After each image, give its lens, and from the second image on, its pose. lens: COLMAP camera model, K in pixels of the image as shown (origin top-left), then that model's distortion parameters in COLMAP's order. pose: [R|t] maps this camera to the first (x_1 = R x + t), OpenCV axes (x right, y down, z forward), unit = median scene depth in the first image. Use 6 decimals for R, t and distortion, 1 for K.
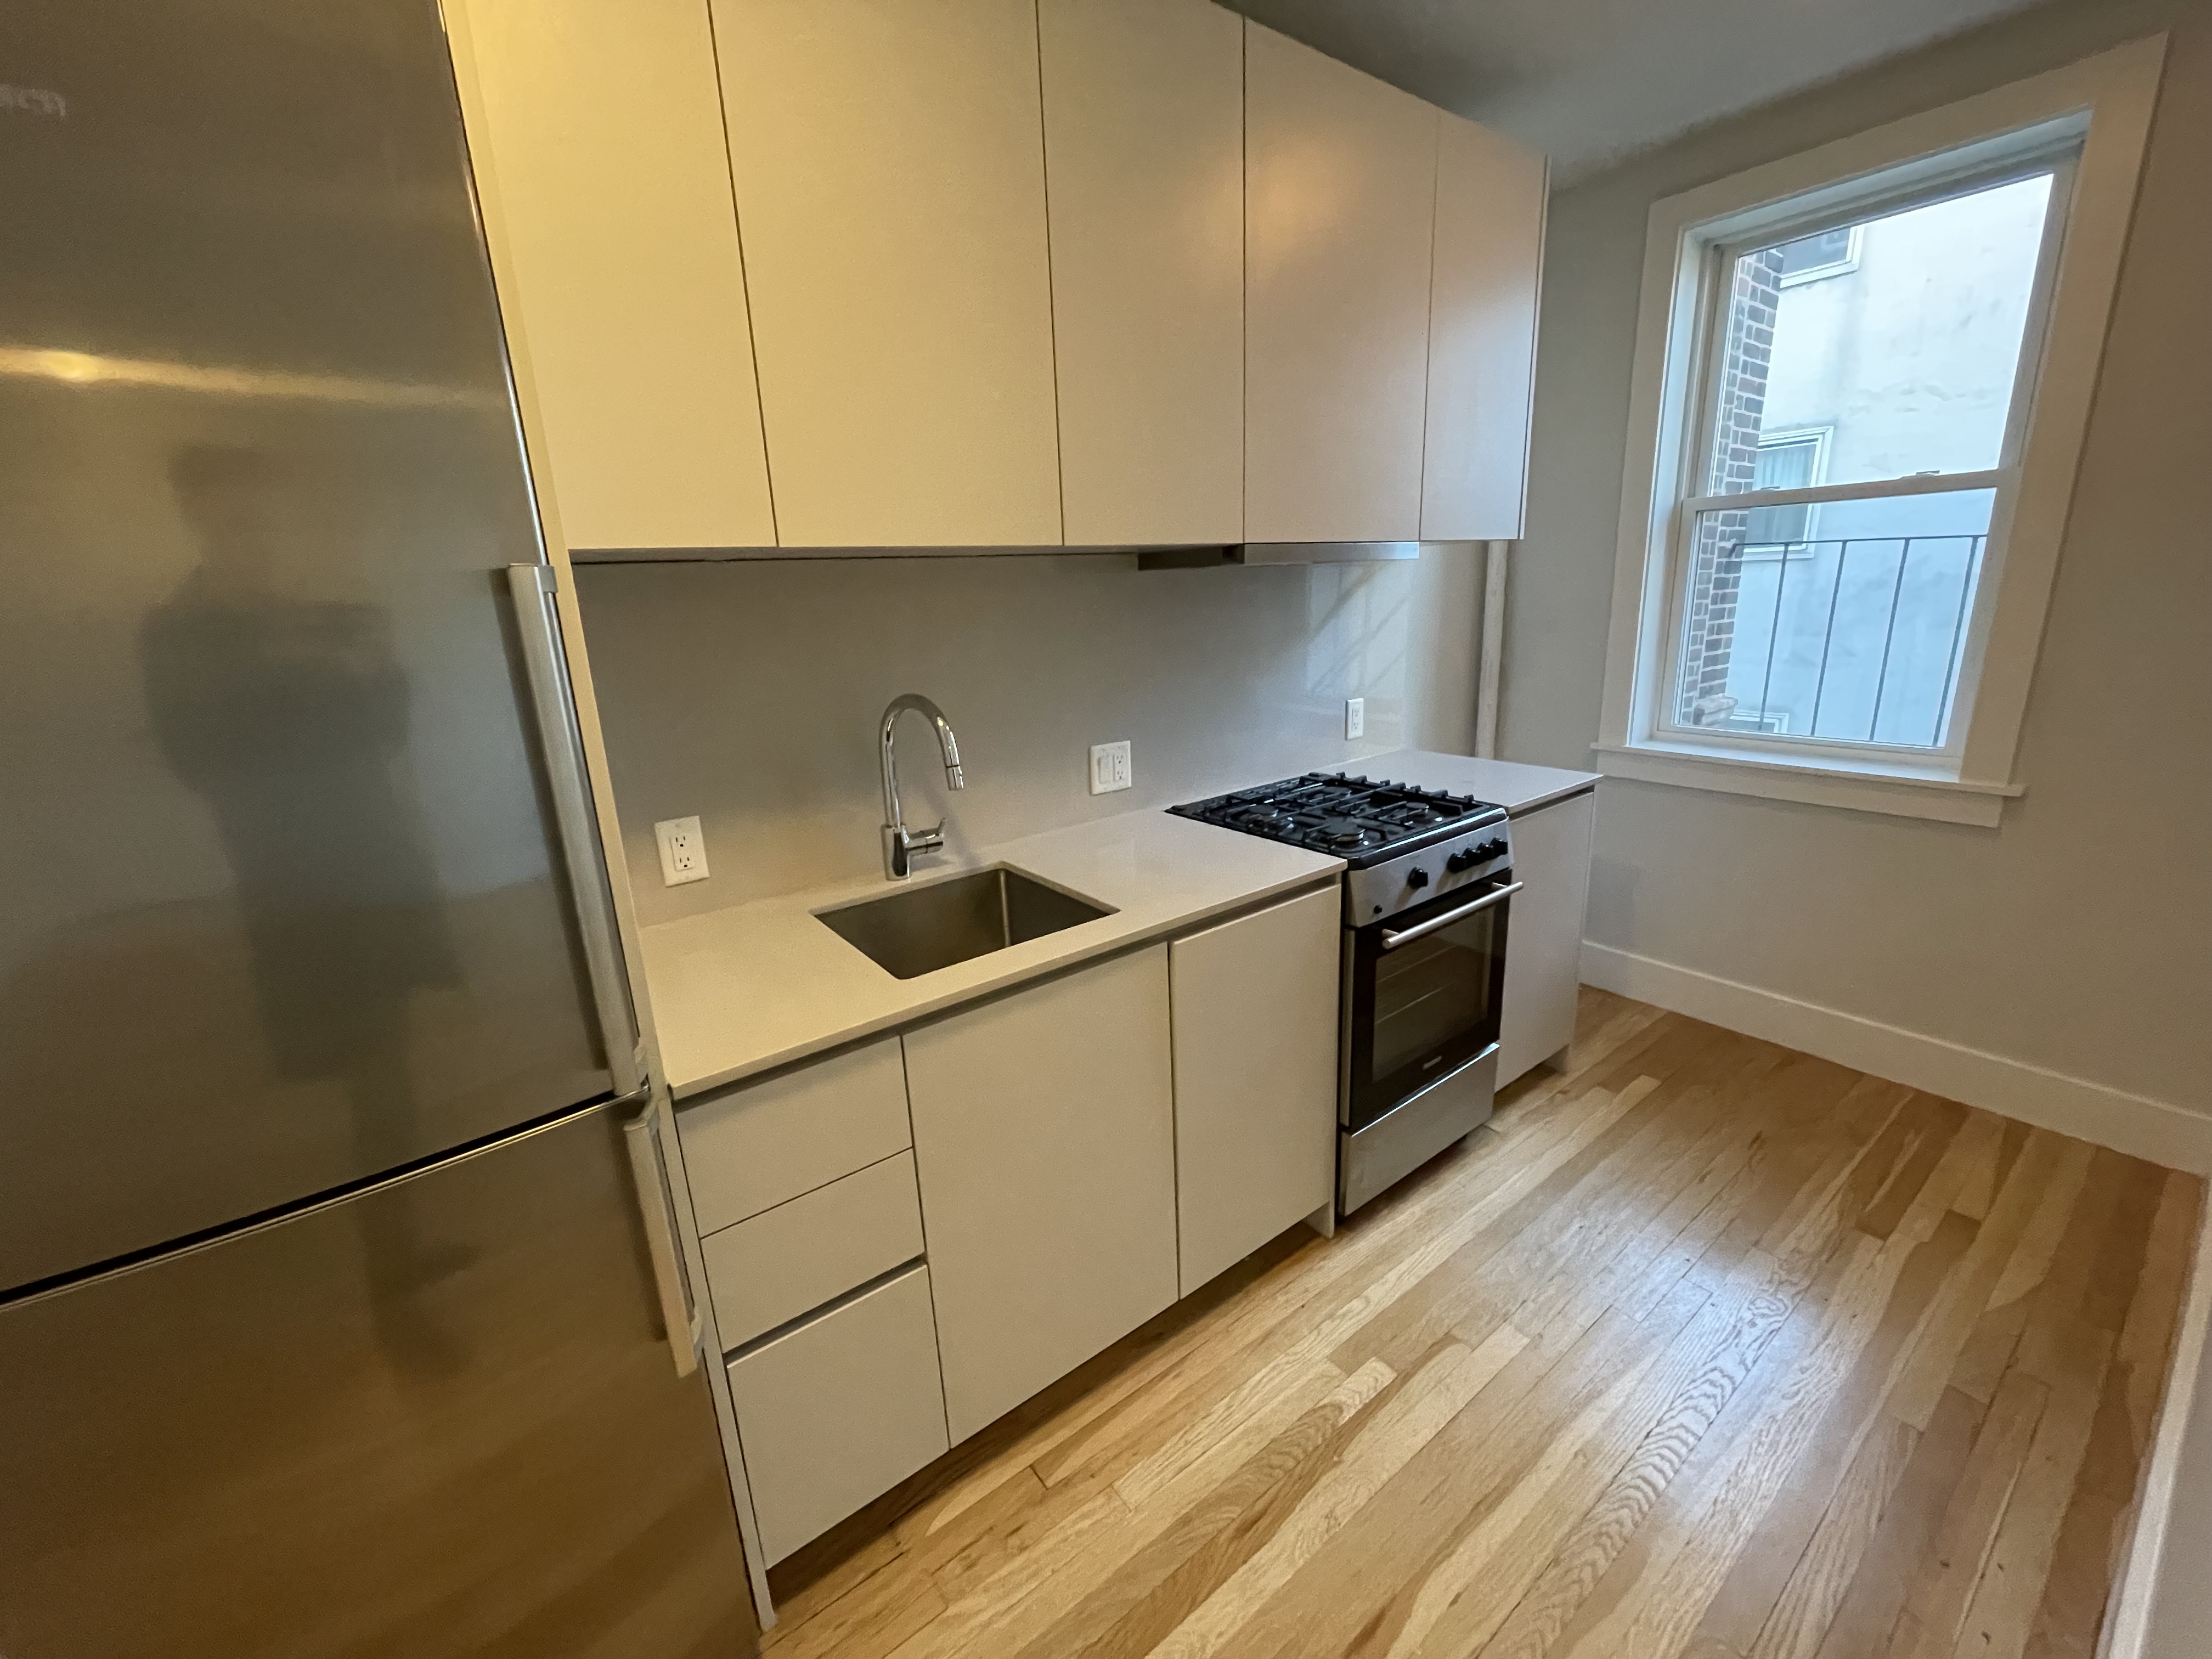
lens RADIAL K [[888.0, 0, 1096.1], [0, 888.0, 826.2], [0, 0, 1]] dist [0.000305, -0.001545]
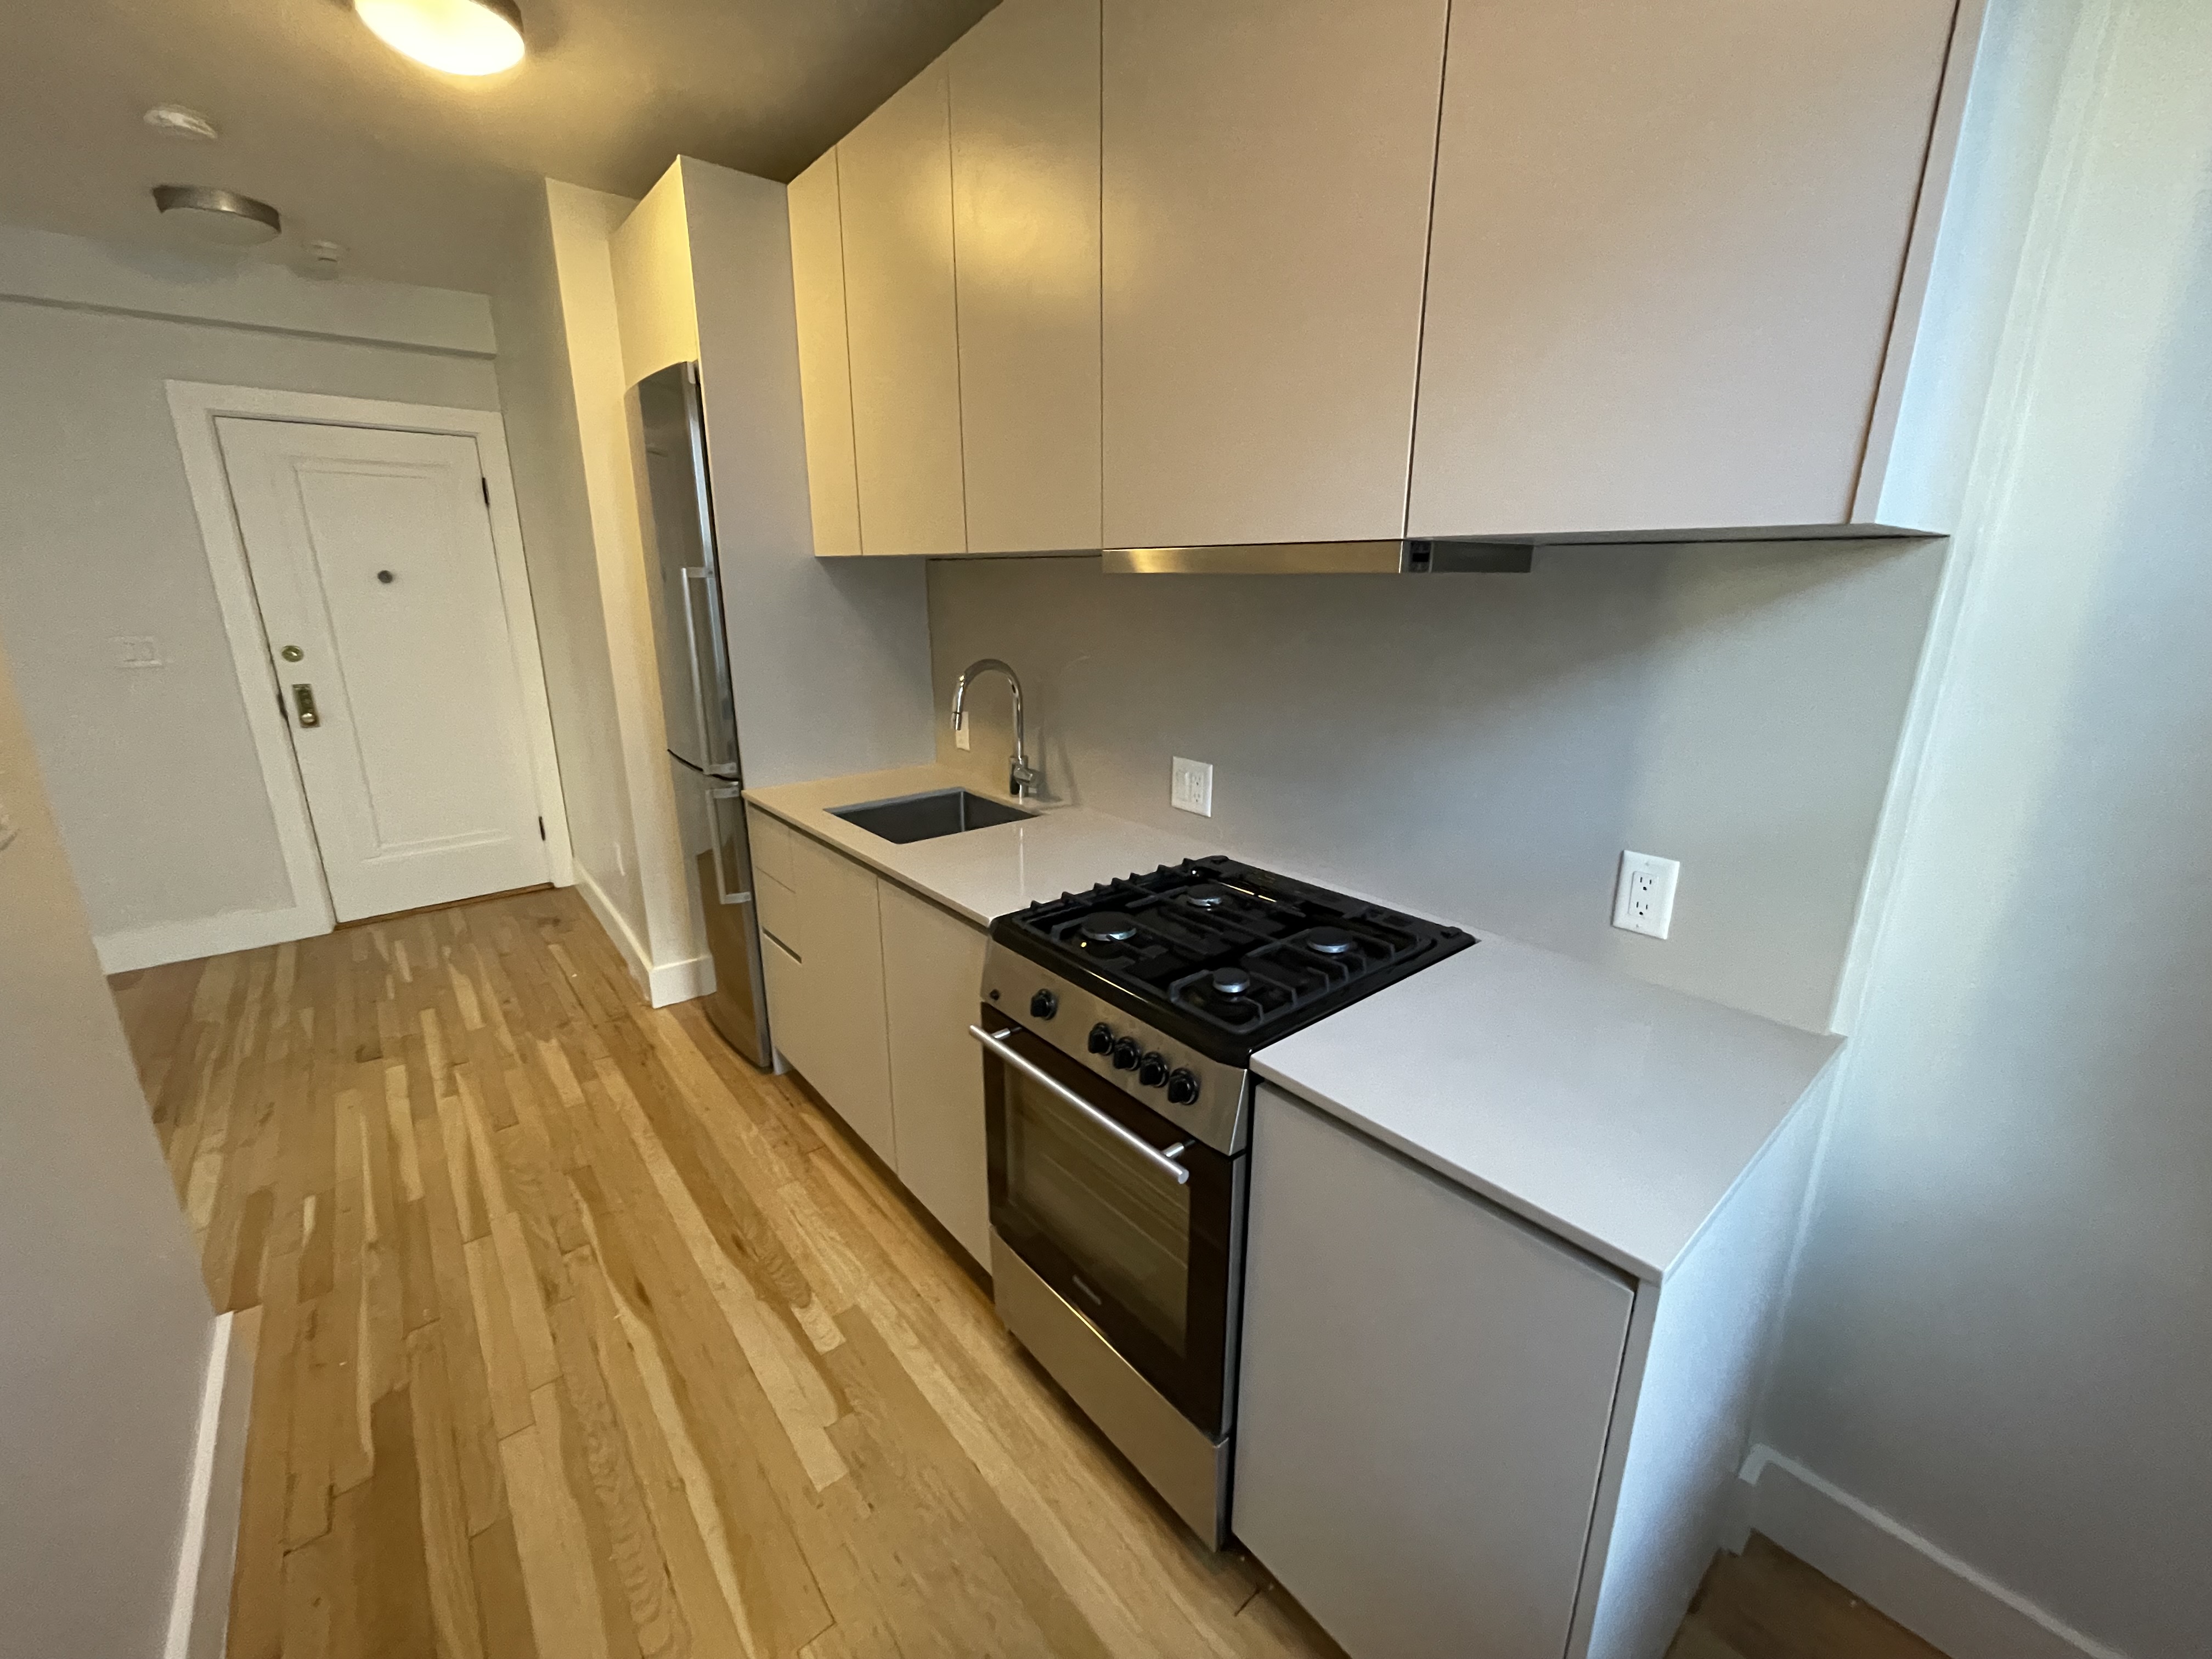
lens RADIAL K [[888.0, 0, 1105.0], [0, 888.0, 822.0], [0, 0, 1]] dist [0.000305, -0.001545]
pose [[0.057808, 0.308399, -0.949499, 1.071175], [-0.262813, 0.922243, 0.283545, -0.322589], [0.963113, 0.233150, 0.134364, 0.954819]]
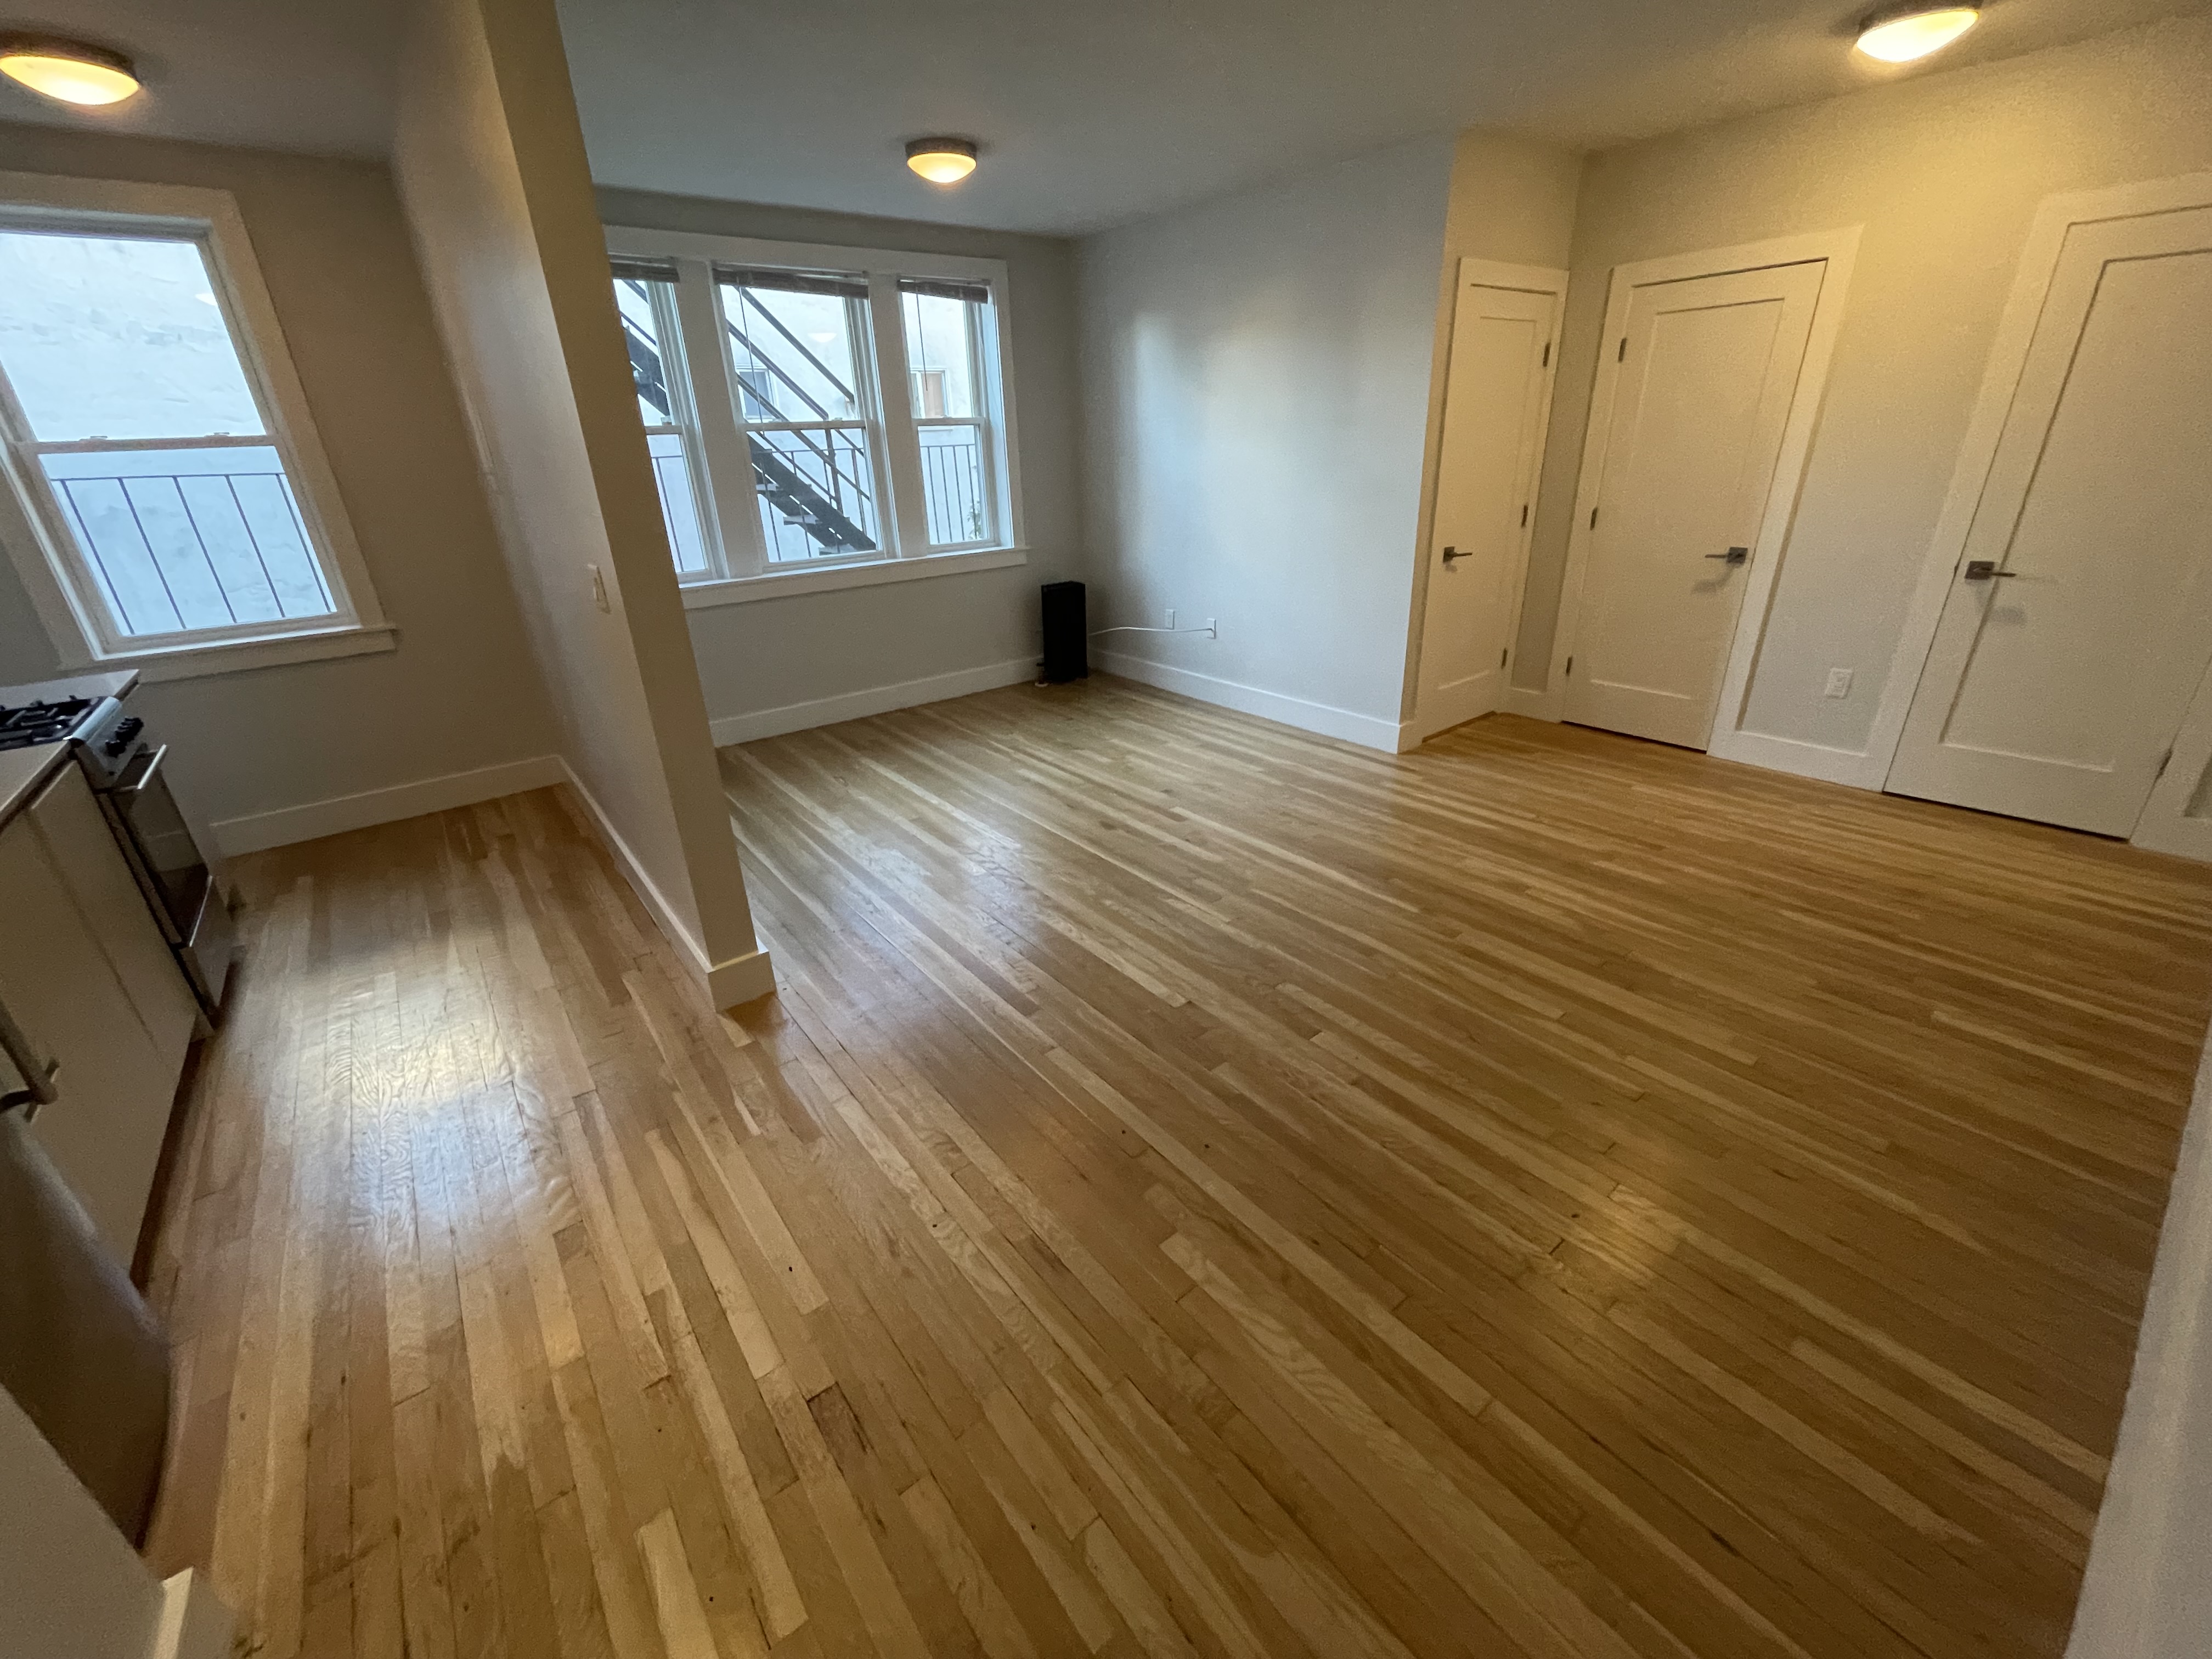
lens RADIAL K [[888.0, 0, 1101.3], [0, 888.0, 828.0], [0, 0, 1]] dist [0.000305, -0.001545]
pose [[-0.026743, -0.362398, 0.931640, -0.963333], [0.294613, 0.887721, 0.353771, 0.132202], [-0.955242, 0.283934, 0.083027, -0.467447]]
